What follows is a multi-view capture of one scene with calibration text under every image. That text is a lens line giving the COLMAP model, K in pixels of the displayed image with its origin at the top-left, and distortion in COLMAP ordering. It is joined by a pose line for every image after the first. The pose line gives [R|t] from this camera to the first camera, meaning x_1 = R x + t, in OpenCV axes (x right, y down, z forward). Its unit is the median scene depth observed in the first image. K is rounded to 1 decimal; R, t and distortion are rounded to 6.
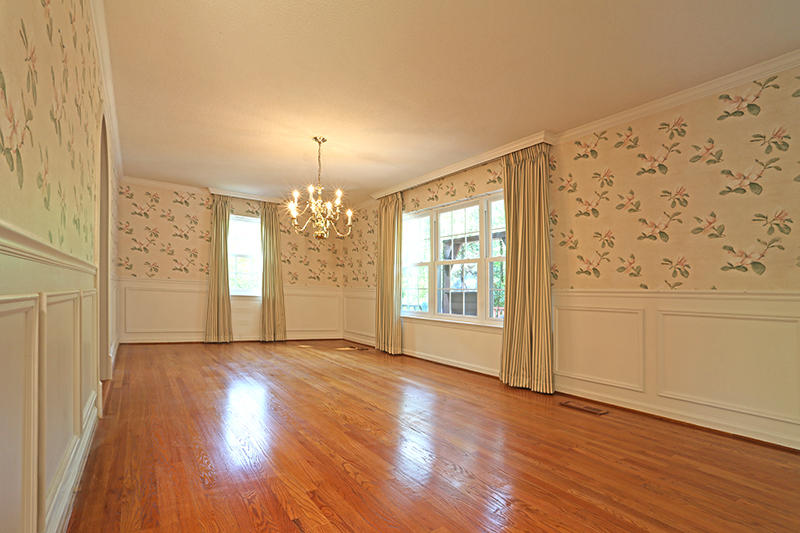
lens RADIAL K [[383.9, 0, 405.5], [0, 383.9, 270.4], [0, 0, 1]] dist [-0.055124, 0.000585]
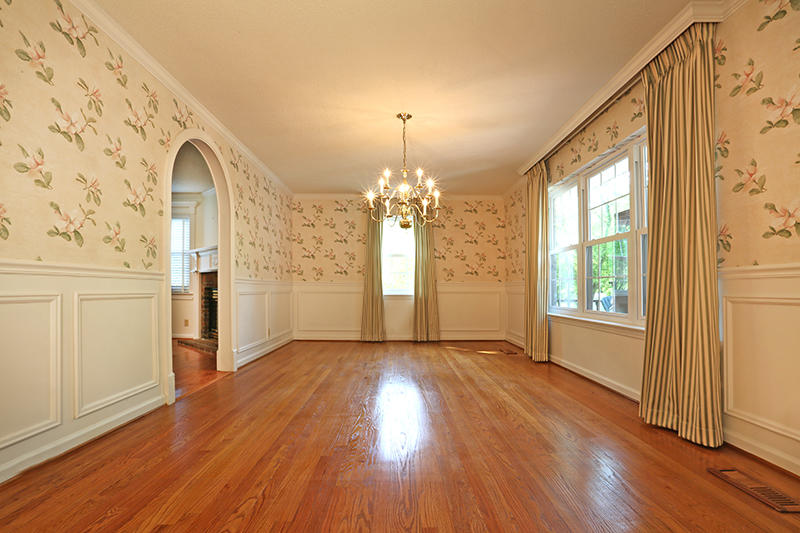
lens RADIAL K [[400.4, 0, 398.6], [0, 400.4, 277.4], [0, 0, 1]] dist [-0.063485, 0.033117]
pose [[0.851719, -0.050625, -0.521548, 0.165531], [0.063856, 0.997932, 0.007415, 0.016422], [0.520094, -0.039619, 0.853190, 0.138213]]
